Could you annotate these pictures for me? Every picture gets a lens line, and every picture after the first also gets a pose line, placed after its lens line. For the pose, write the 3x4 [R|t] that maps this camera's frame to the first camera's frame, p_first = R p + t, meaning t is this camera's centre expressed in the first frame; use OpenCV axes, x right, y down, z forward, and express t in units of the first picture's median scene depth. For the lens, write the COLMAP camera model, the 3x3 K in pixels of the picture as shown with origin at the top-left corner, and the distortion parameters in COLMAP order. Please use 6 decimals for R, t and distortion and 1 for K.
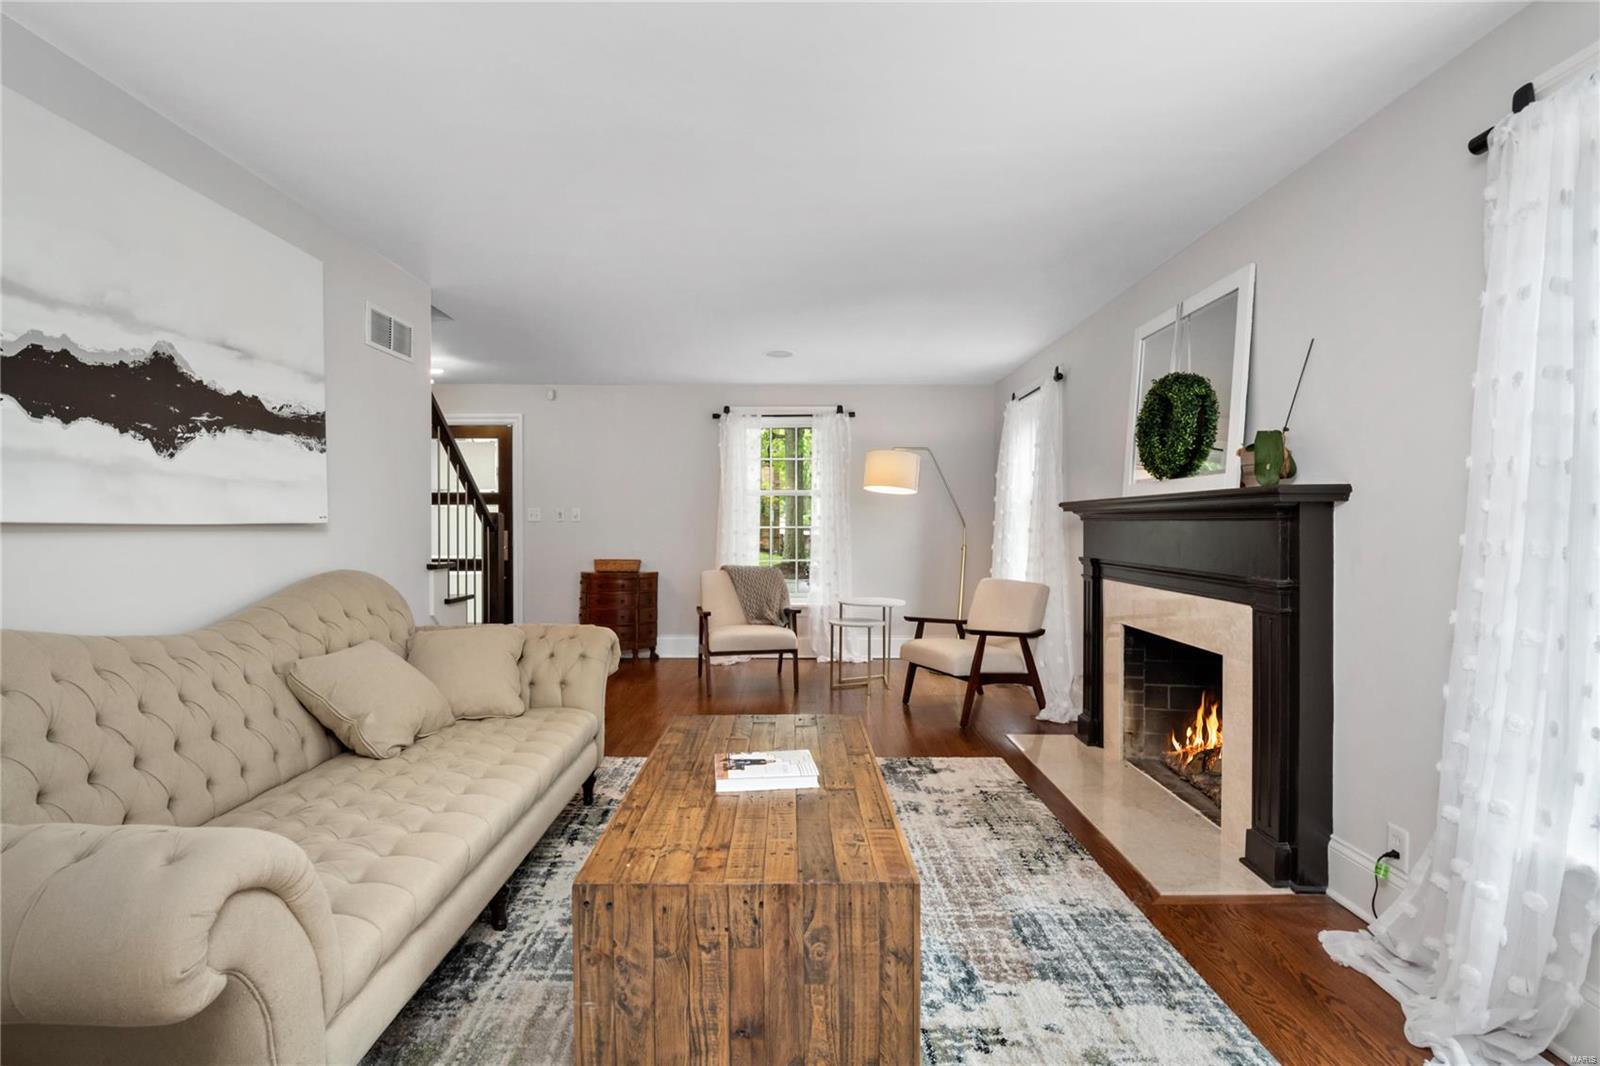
lens RADIAL K [[764.1, 0, 795.9], [0, 764.1, 536.4], [0, 0, 1]] dist [0.003876, 0.001143]
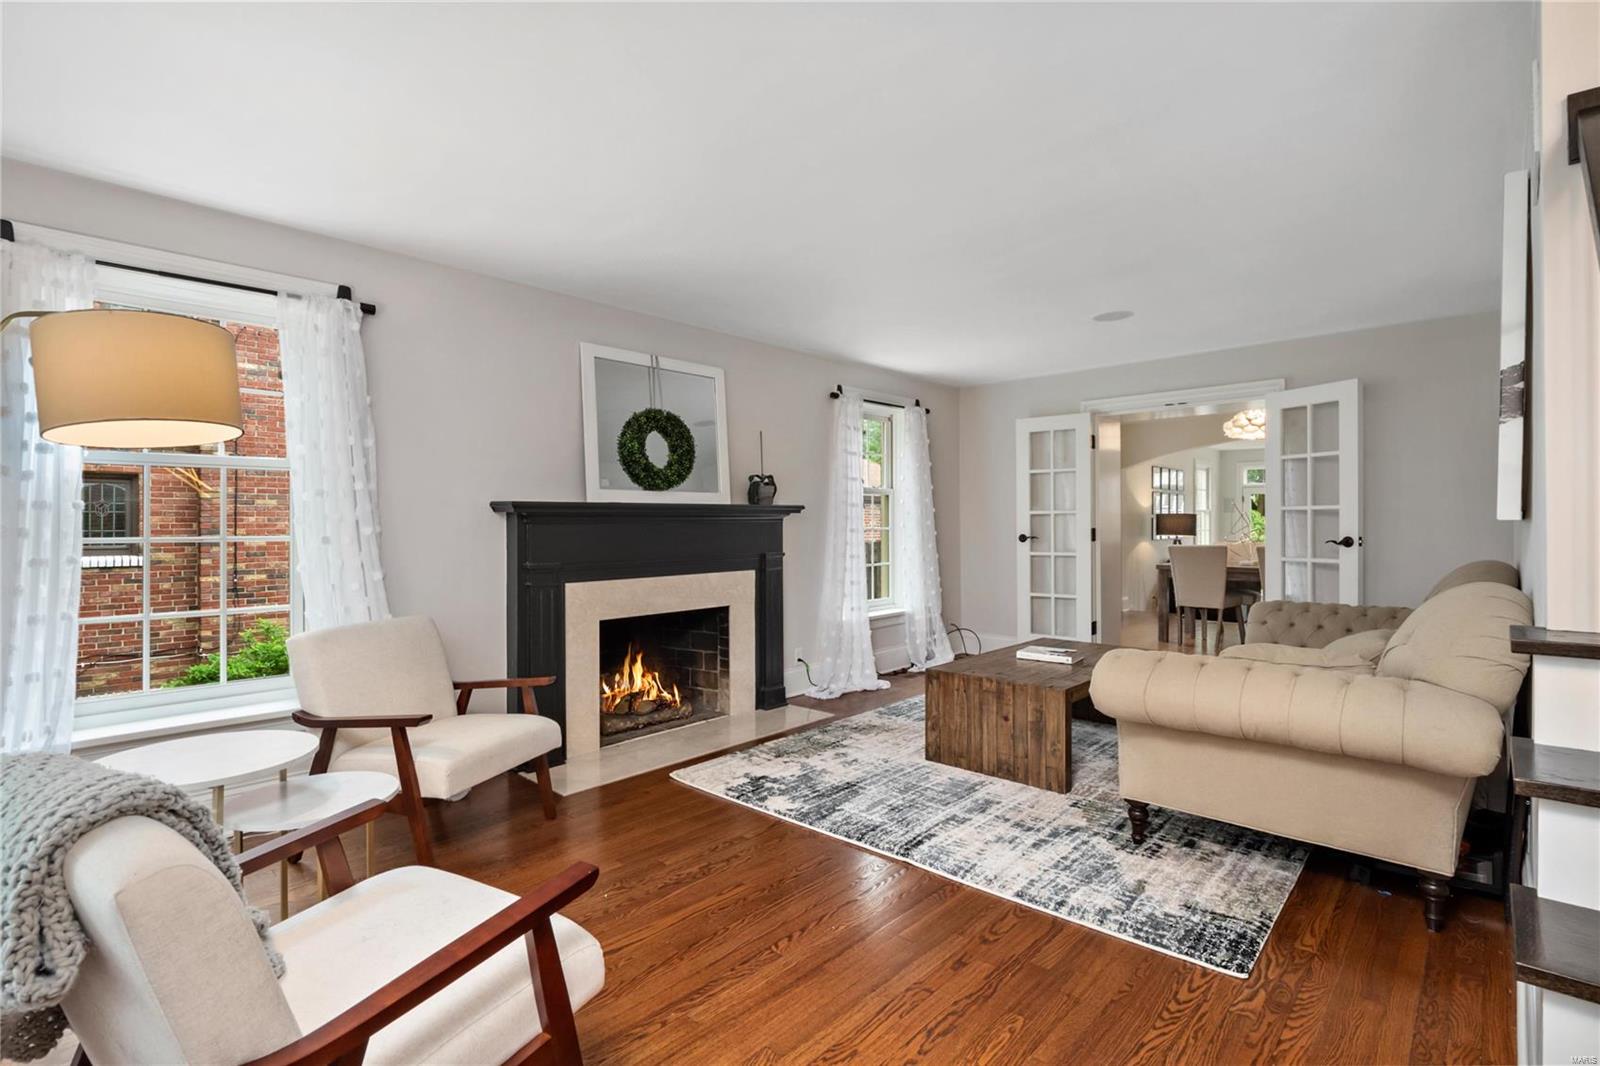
lens RADIAL K [[764.1, 0, 796.0], [0, 764.1, 522.4], [0, 0, 1]] dist [0.003876, 0.001143]
pose [[-0.732402, -0.008421, 0.680821, -0.584795], [0.007779, 0.999755, 0.020735, -0.050085], [-0.680829, 0.020482, -0.732156, 1.874309]]
